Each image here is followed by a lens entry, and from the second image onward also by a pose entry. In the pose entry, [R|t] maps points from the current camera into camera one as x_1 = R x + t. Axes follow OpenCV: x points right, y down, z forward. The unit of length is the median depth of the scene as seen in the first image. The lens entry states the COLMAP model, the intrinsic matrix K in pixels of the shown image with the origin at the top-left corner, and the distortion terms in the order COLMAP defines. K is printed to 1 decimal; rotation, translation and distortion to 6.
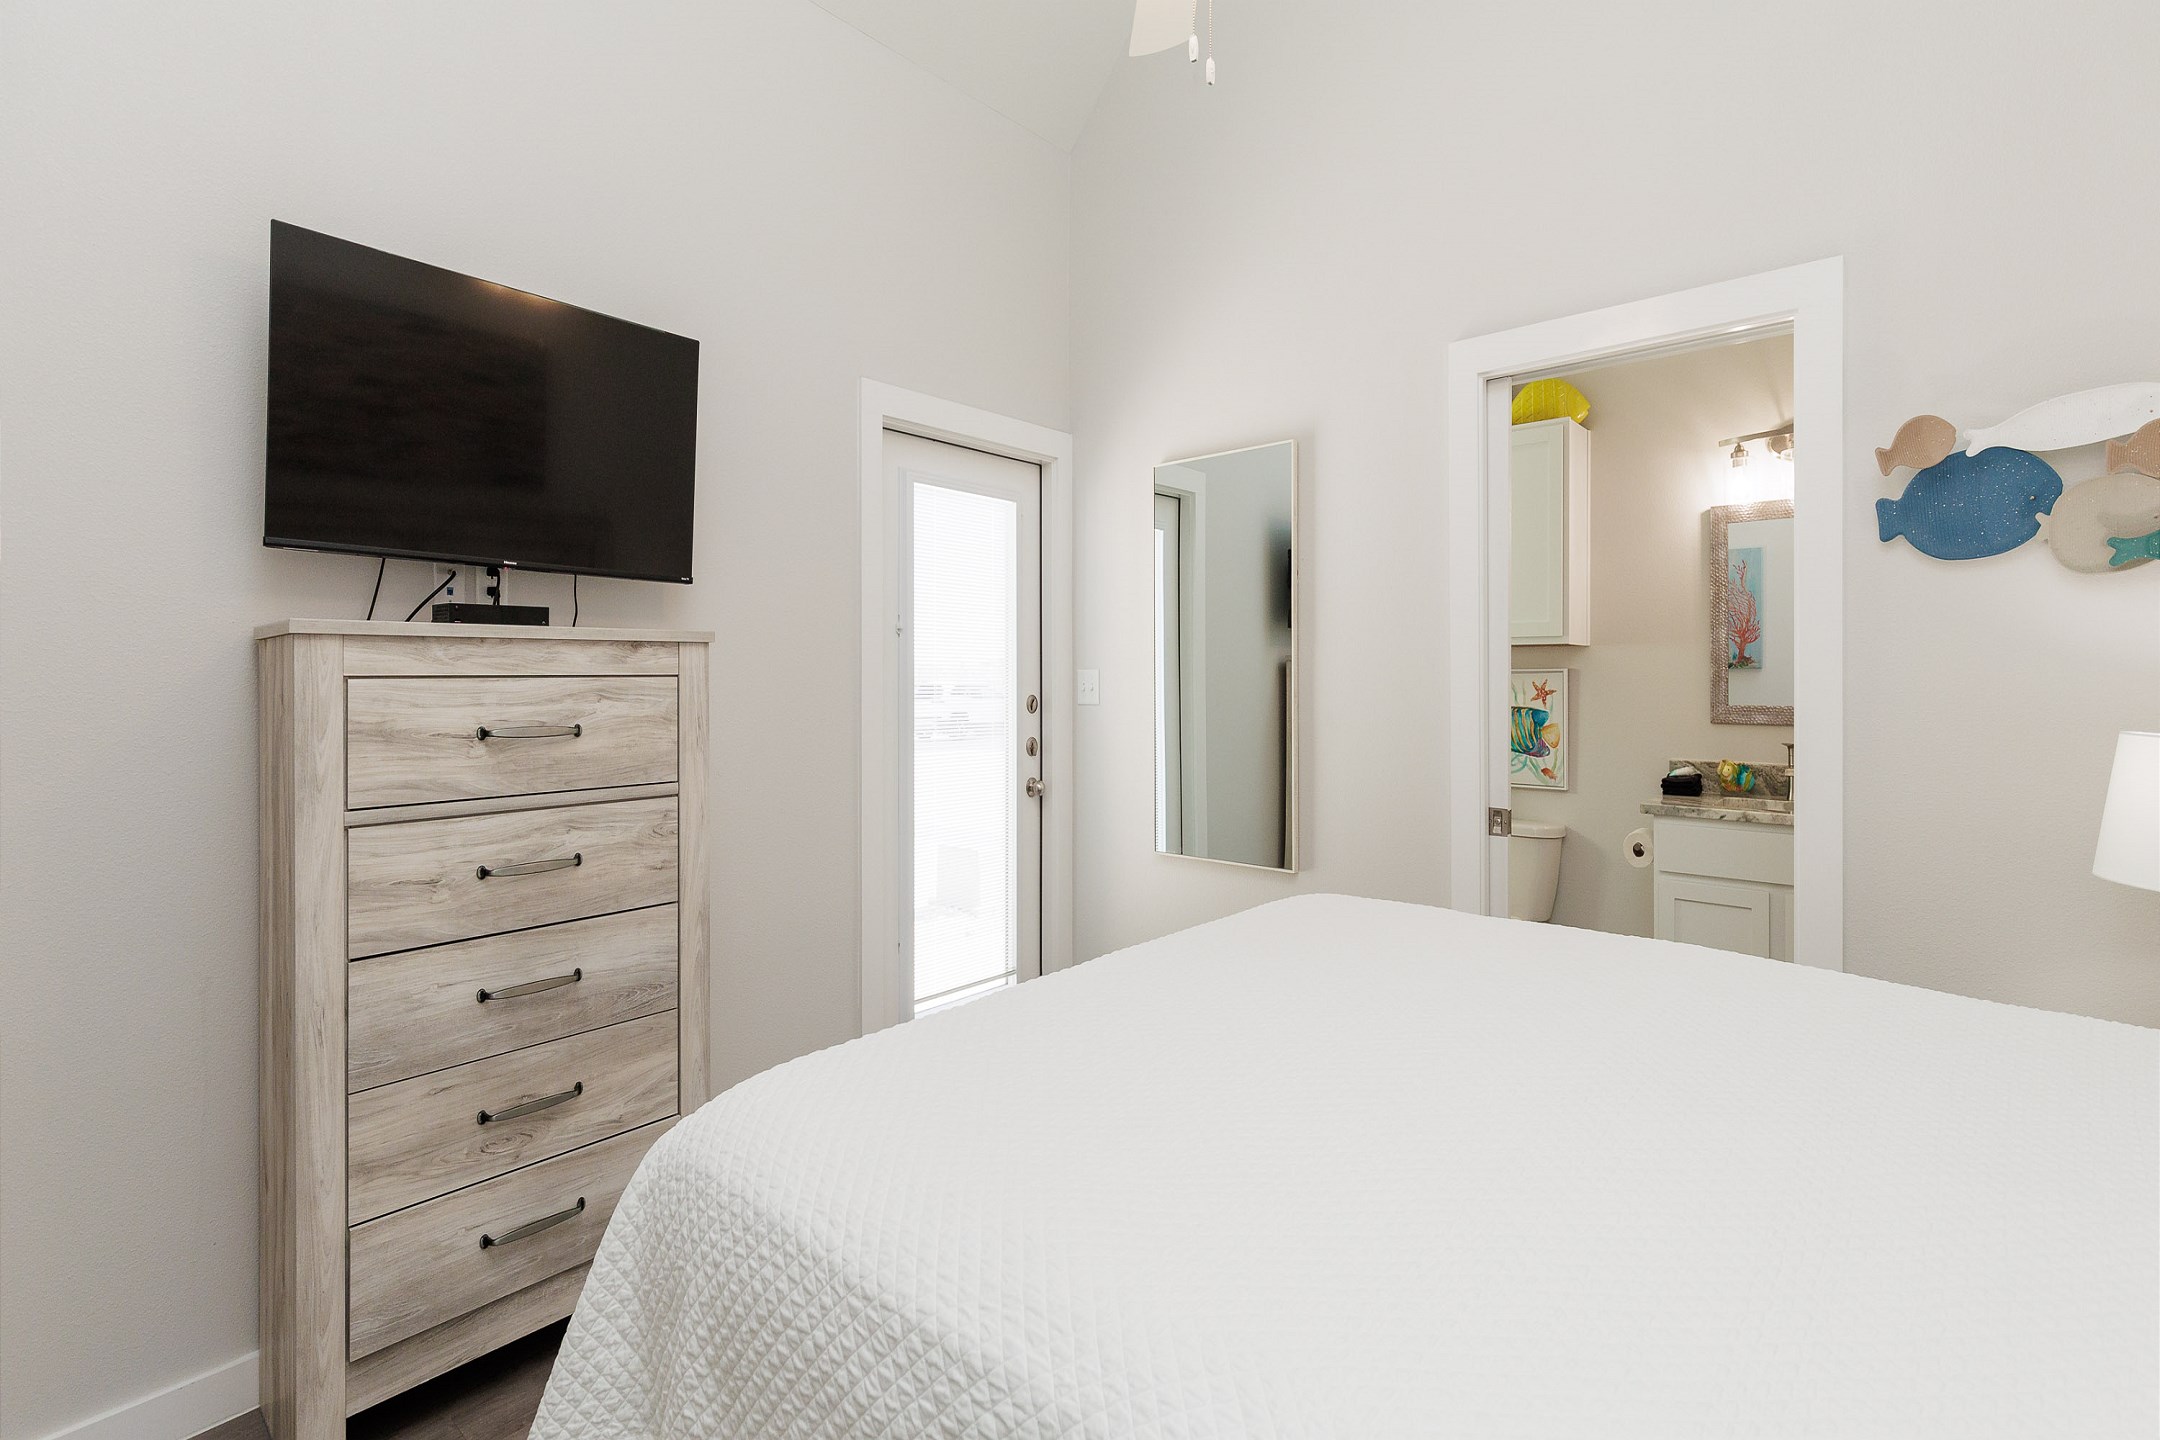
lens RADIAL K [[994.6, 0, 1094.6], [0, 994.6, 688.6], [0, 0, 1]] dist [0.004646, -0.000097]
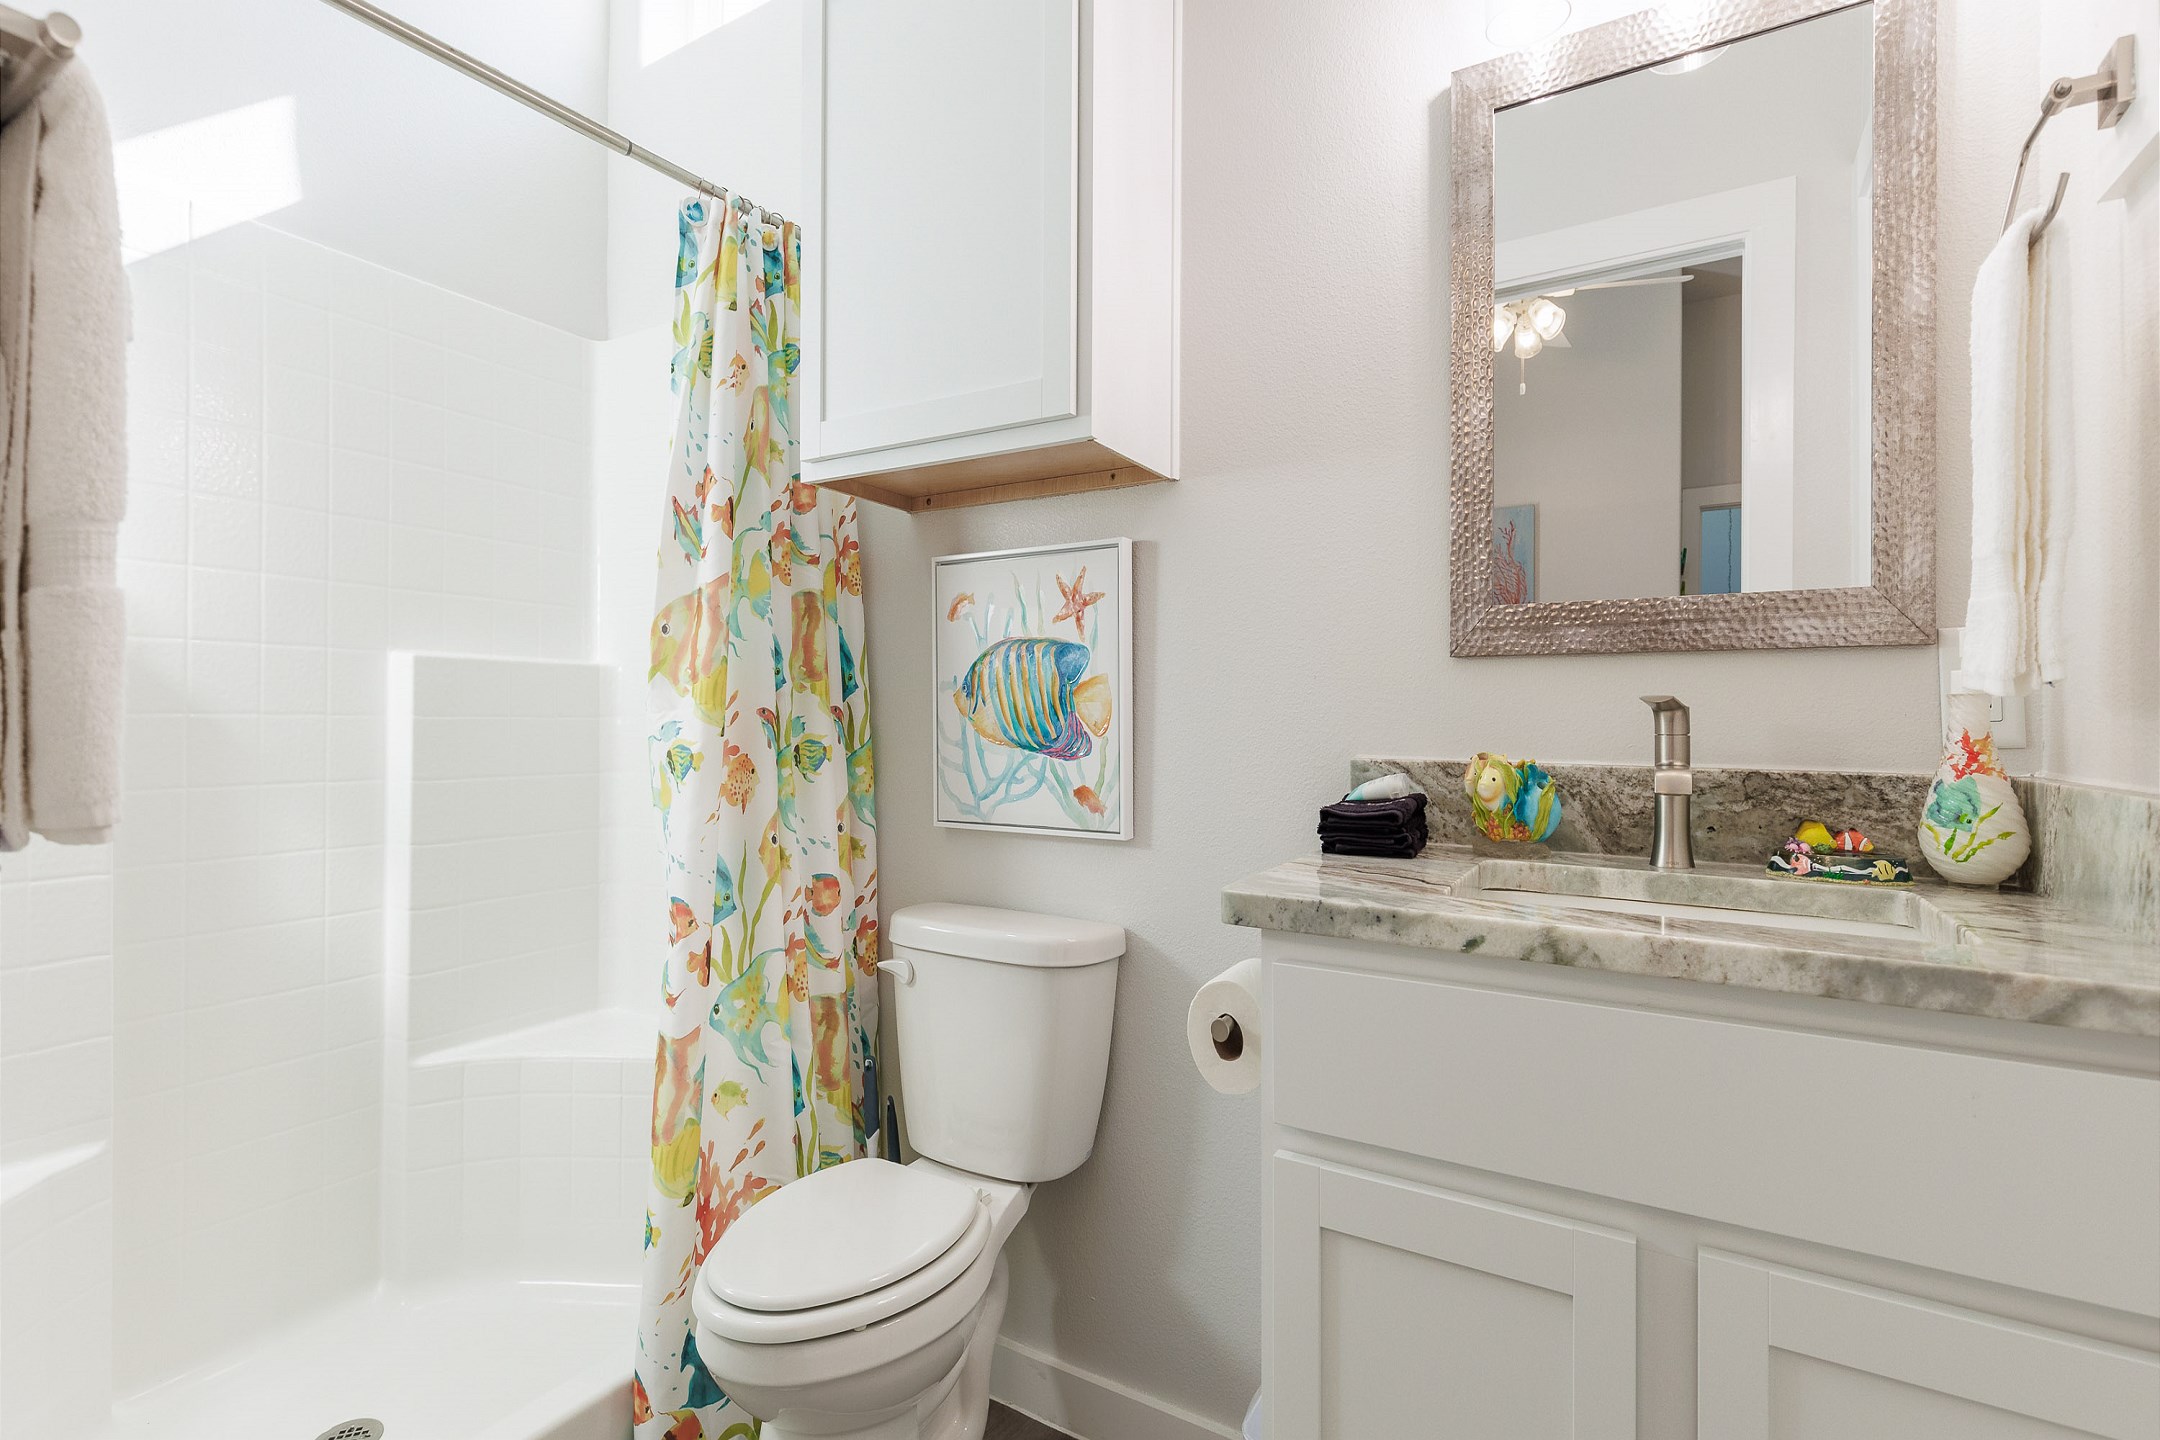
lens RADIAL K [[994.6, 0, 1077.5], [0, 994.6, 720.3], [0, 0, 1]] dist [0.004646, -0.000097]
pose [[0.985256, 0.006678, 0.170957, 0.416183], [-0.005014, 0.999936, -0.010163, 0.062284], [-0.171014, 0.009156, 0.985226, 0.655231]]
